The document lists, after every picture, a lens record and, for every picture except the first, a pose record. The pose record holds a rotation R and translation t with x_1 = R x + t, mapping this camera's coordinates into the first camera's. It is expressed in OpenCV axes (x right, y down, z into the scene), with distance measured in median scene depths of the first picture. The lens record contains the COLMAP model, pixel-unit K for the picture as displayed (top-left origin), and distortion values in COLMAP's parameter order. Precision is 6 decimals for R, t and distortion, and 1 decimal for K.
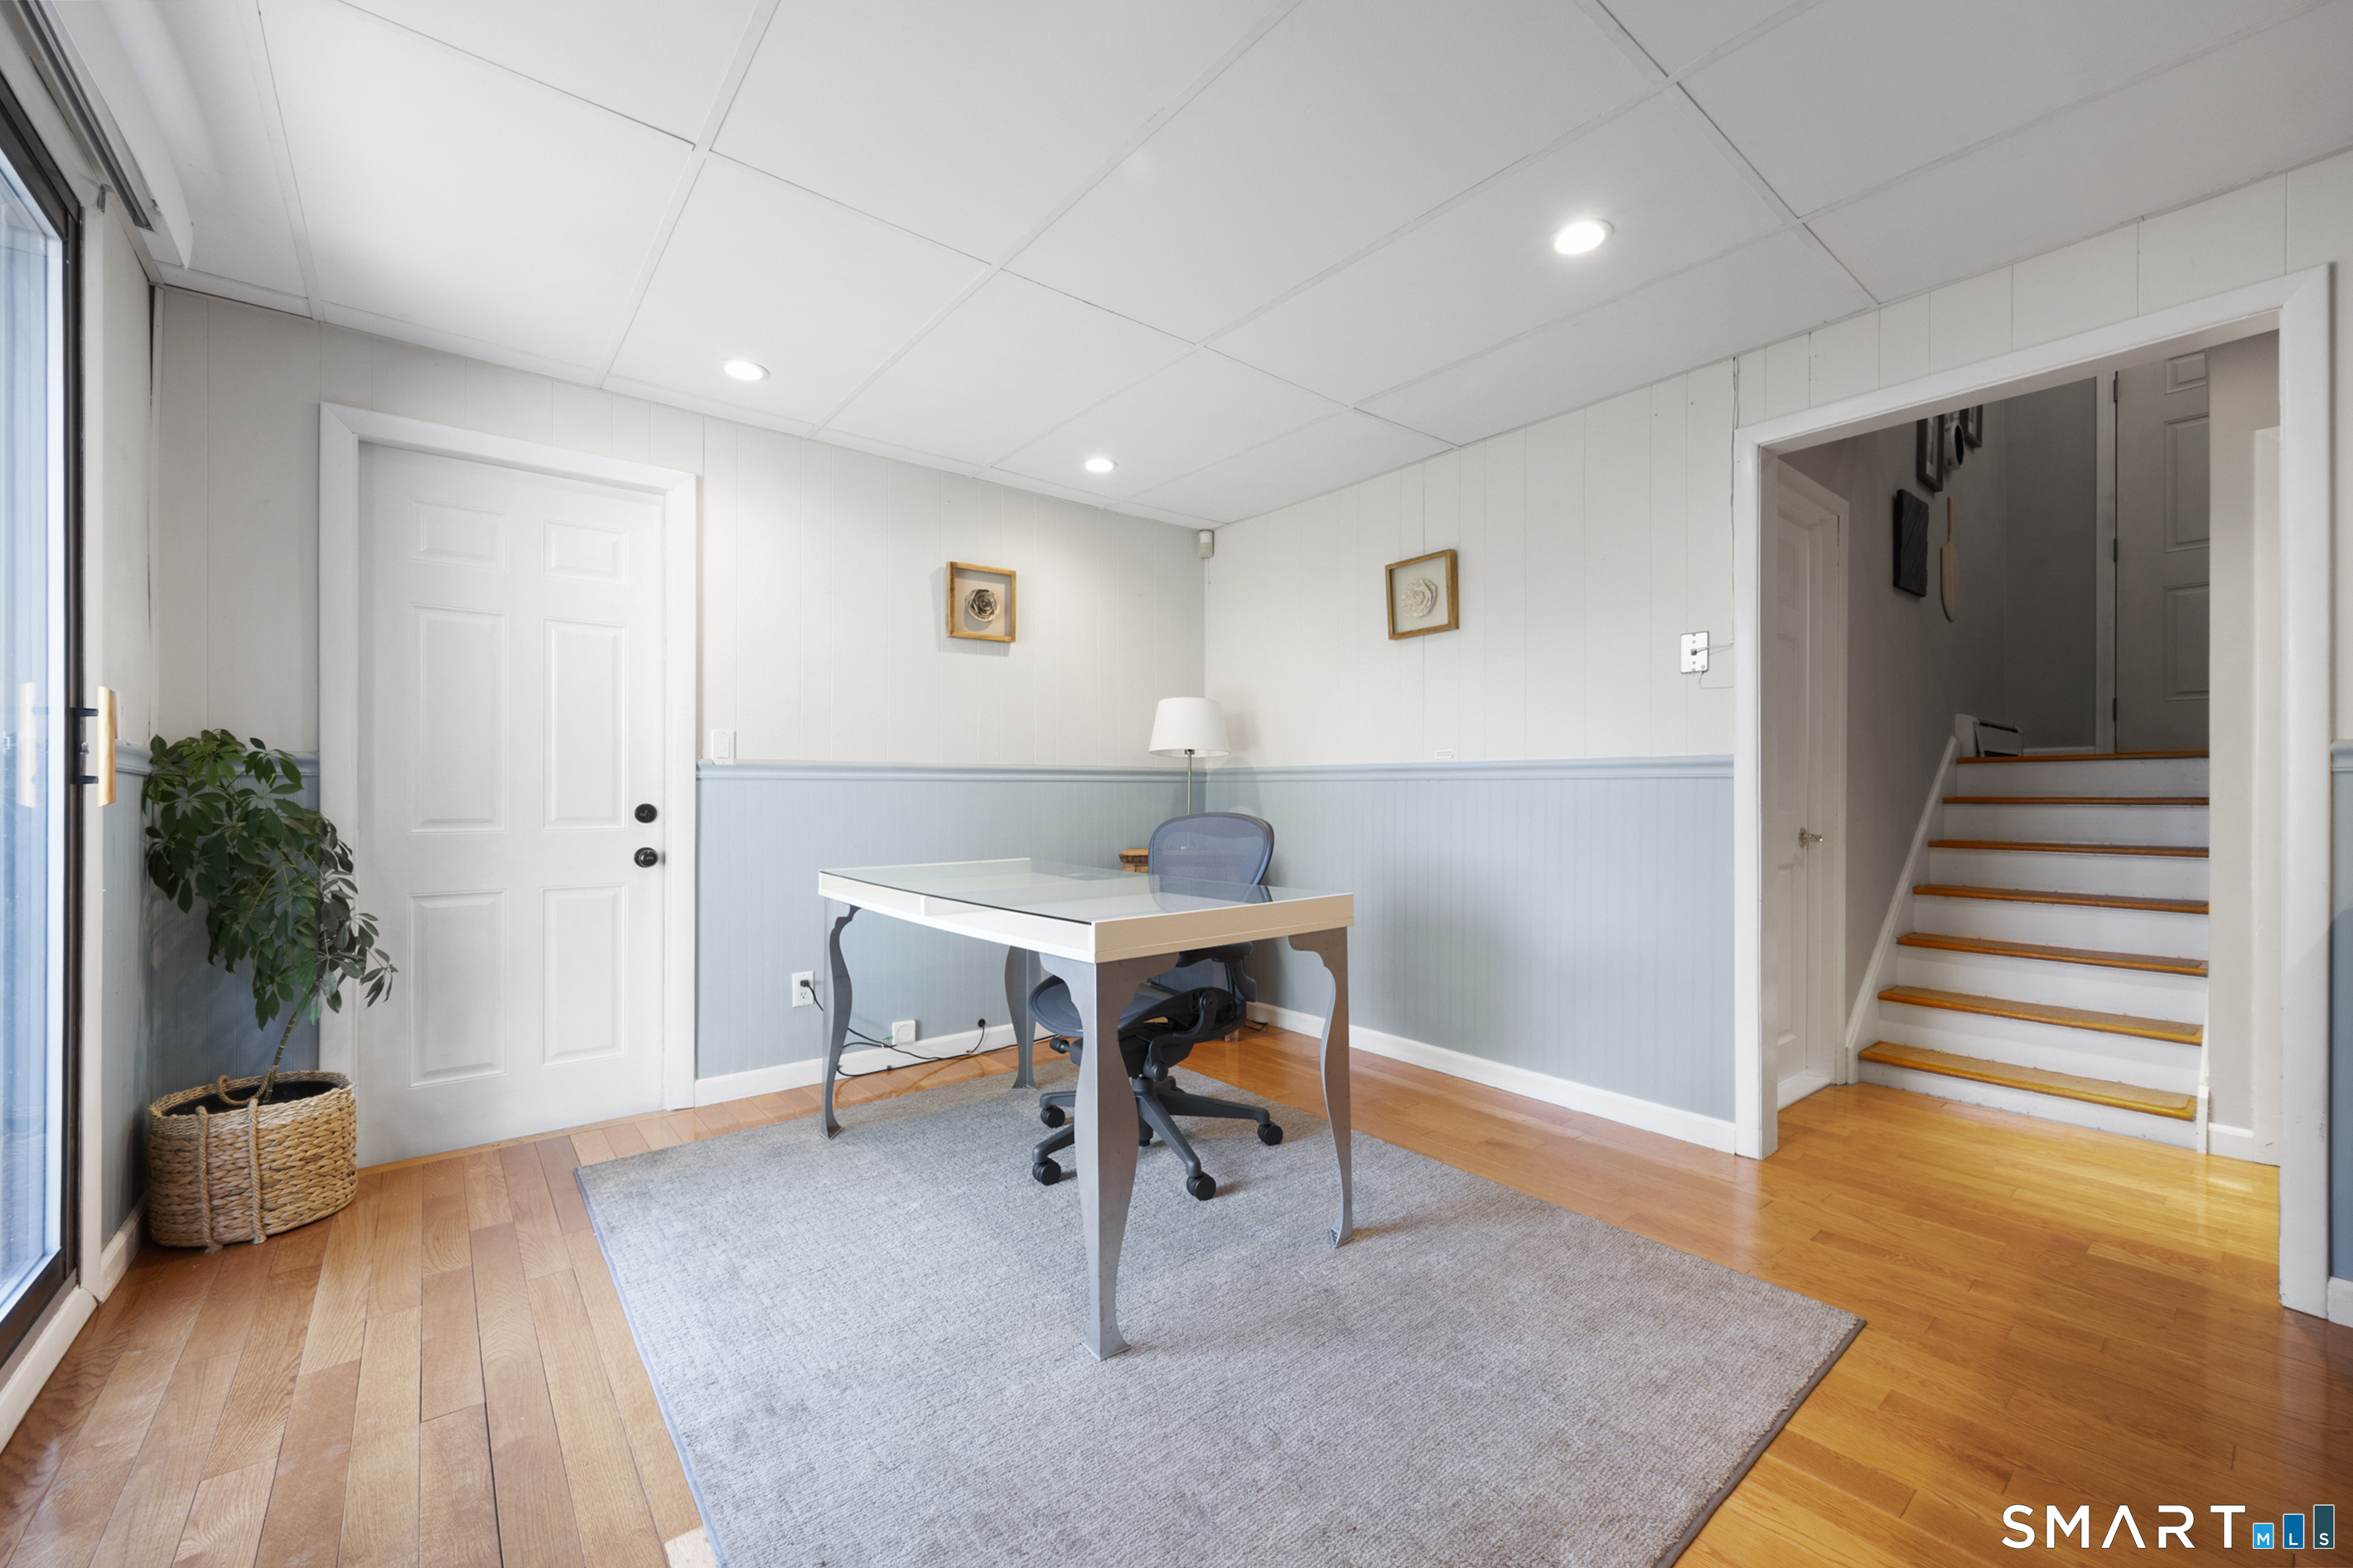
lens RADIAL K [[926.3, 0, 1184.4], [0, 926.3, 799.4], [0, 0, 1]] dist [0.000164, 0.000596]
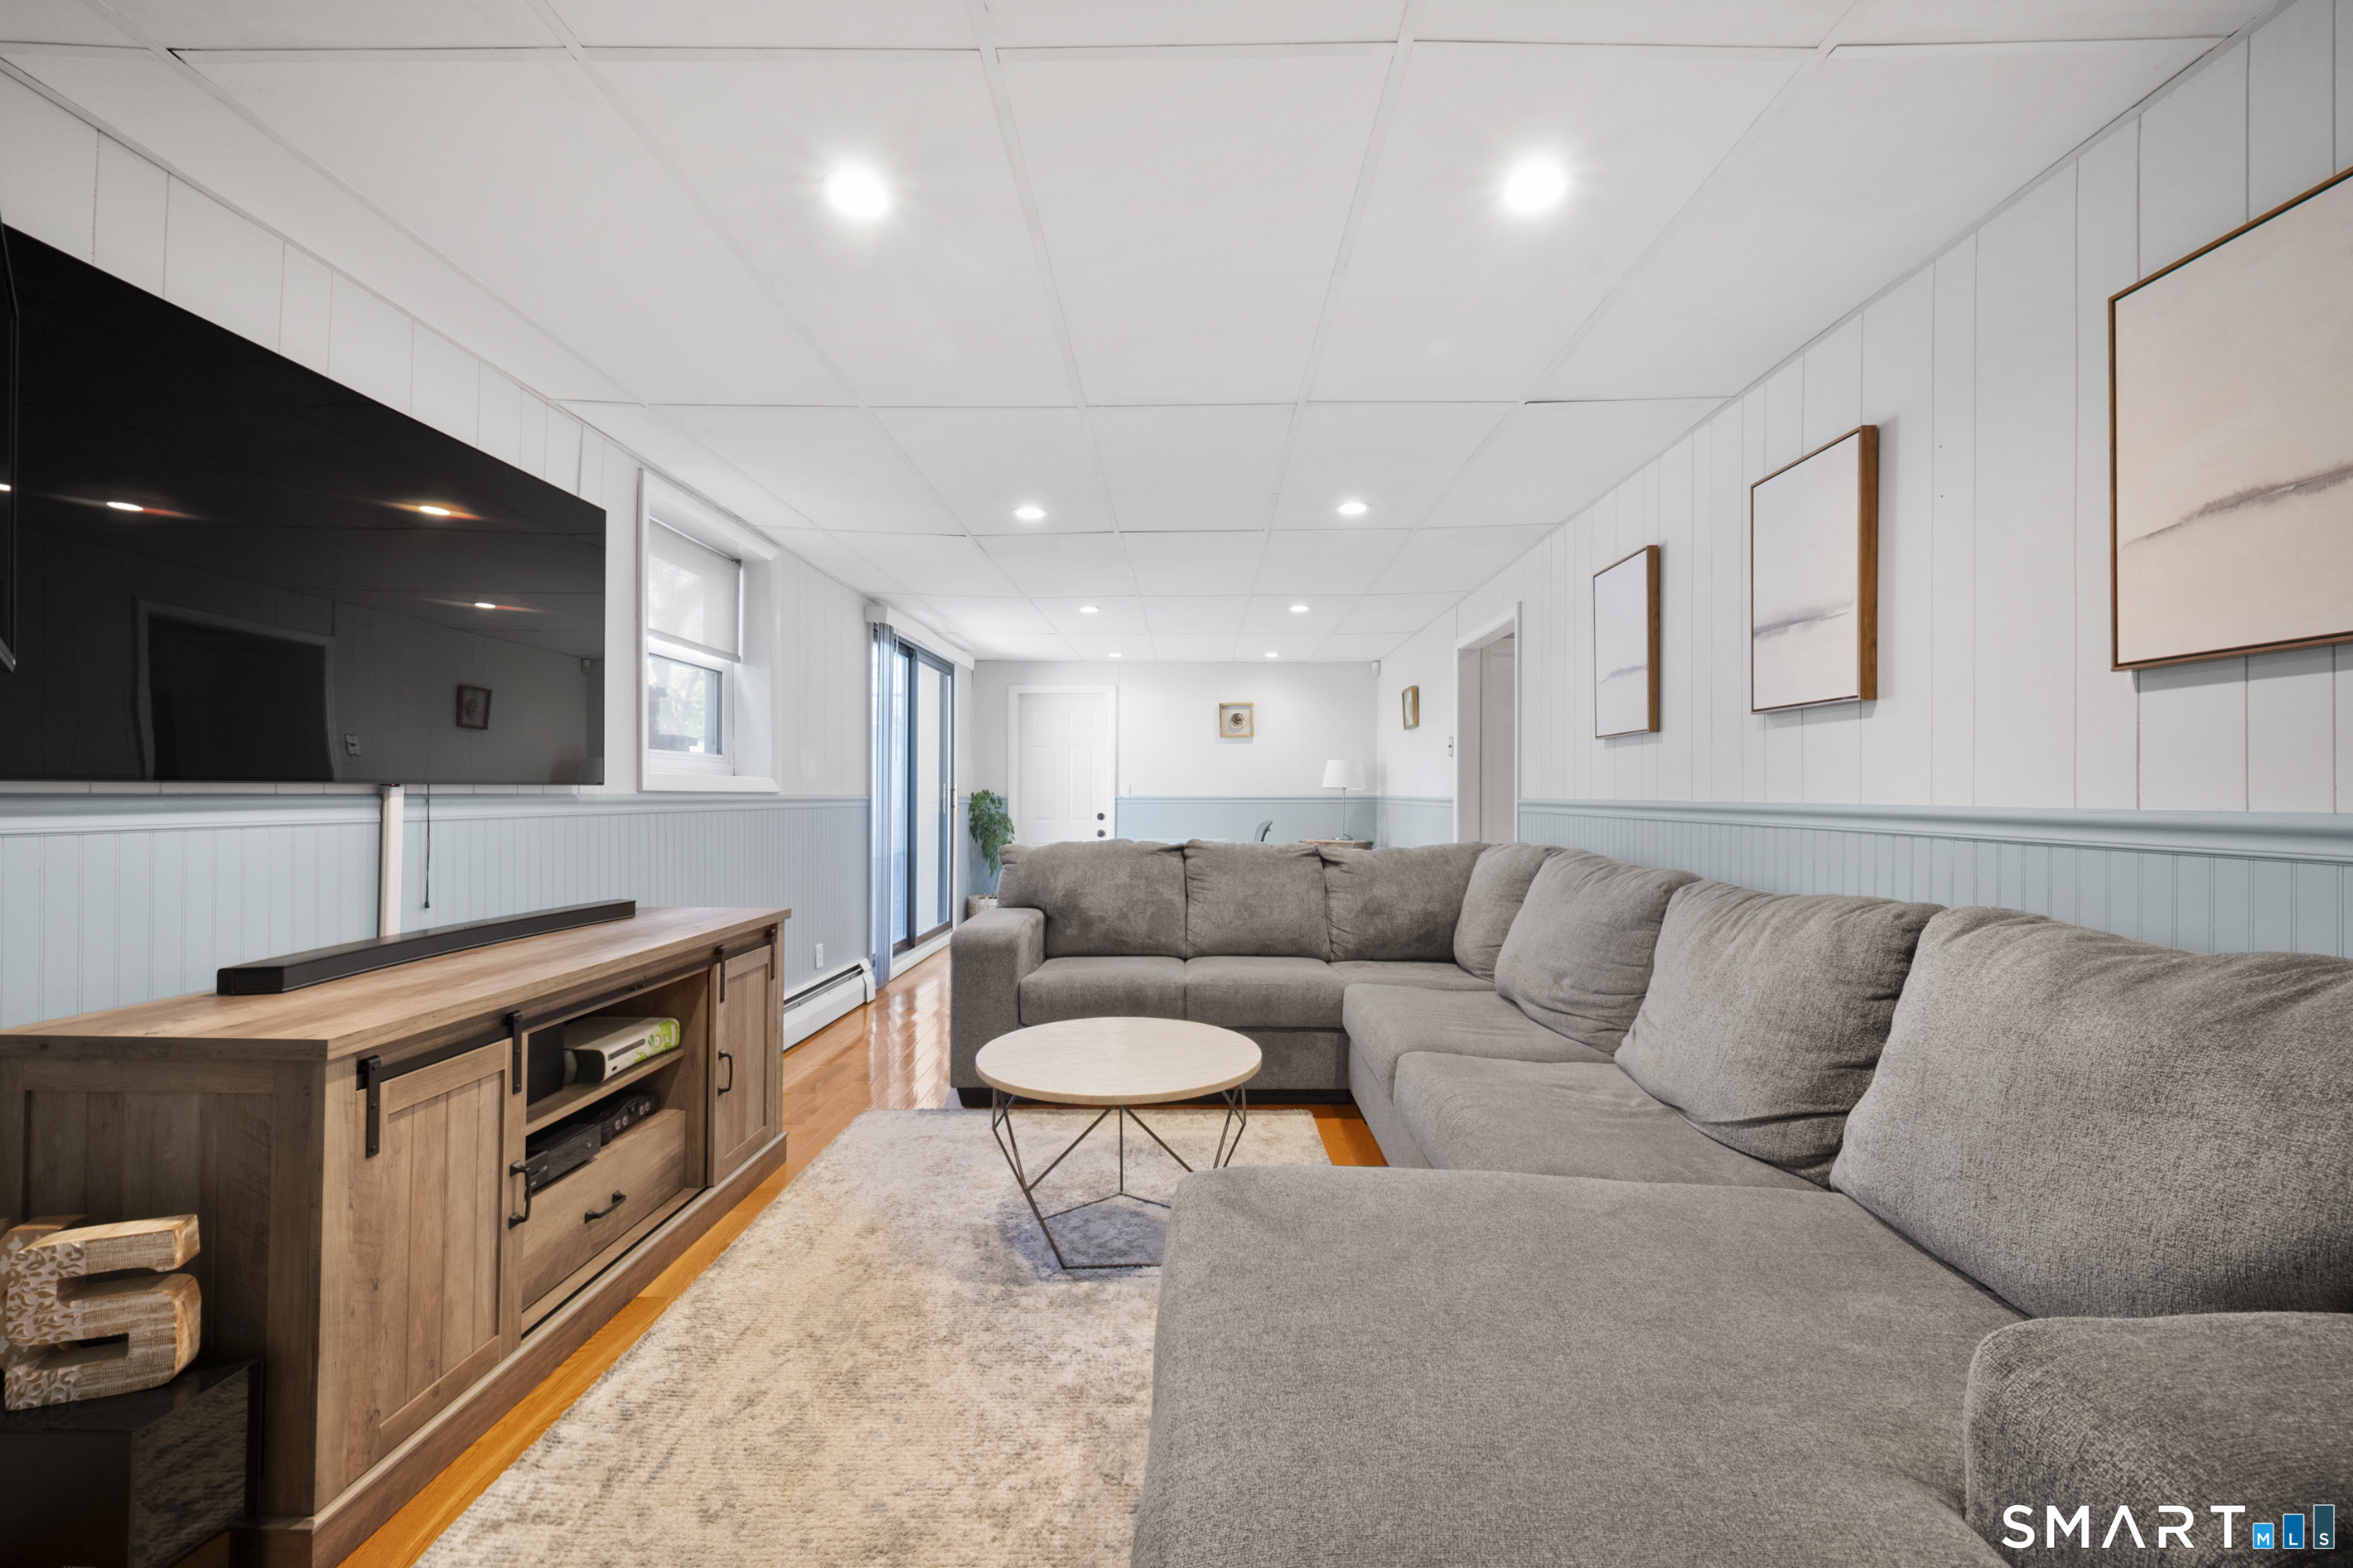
lens RADIAL K [[926.3, 0, 1184.4], [0, 926.3, 799.4], [0, 0, 1]] dist [0.000164, 0.000596]
pose [[0.766256, -0.000288, -0.642535, 1.254574], [-0.007572, 0.999926, -0.009478, -0.010539], [0.642490, 0.012128, 0.766198, -0.833032]]
